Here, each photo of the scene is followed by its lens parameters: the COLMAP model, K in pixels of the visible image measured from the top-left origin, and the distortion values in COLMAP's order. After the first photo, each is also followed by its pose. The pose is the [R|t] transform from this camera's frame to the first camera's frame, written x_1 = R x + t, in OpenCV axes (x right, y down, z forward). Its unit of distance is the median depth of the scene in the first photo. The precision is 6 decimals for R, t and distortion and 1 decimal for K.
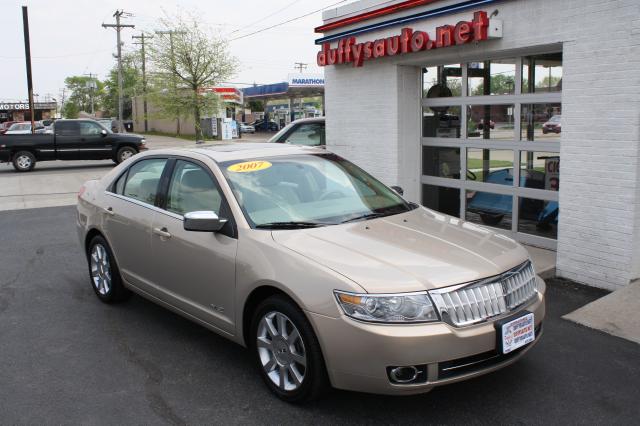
lens RADIAL K [[621.3, 0, 320.0], [0, 621.3, 213.0], [0, 0, 1]] dist [-0.003234, 0.012288]
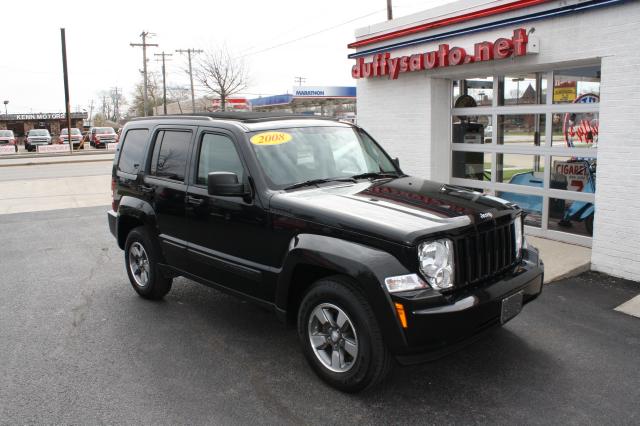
lens RADIAL K [[533.7, 0, 313.2], [0, 533.7, 210.1], [0, 0, 1]] dist [-0.090597, 0.132169]
pose [[0.999577, -0.001965, 0.029019, -0.110963], [0.001816, 0.999985, 0.005159, -0.008167], [-0.029029, -0.005104, 0.999566, 0.065072]]
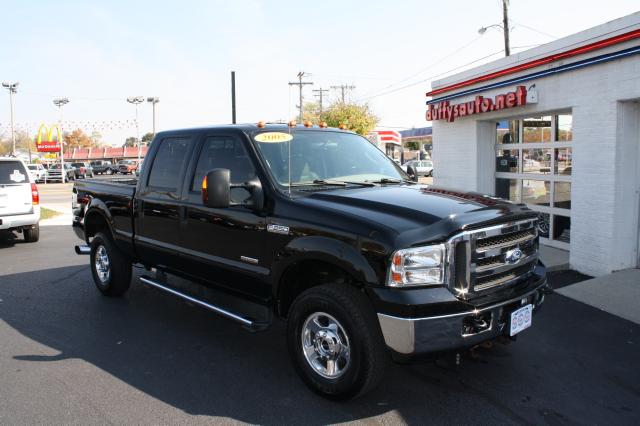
lens RADIAL K [[621.3, 0, 320.0], [0, 621.3, 213.0], [0, 0, 1]] dist [-0.003234, 0.012288]
pose [[0.957491, 0.020518, -0.287732, 0.190728], [-0.037039, 0.997955, -0.052092, 0.053941], [0.286075, 0.060535, 0.956293, -0.415304]]
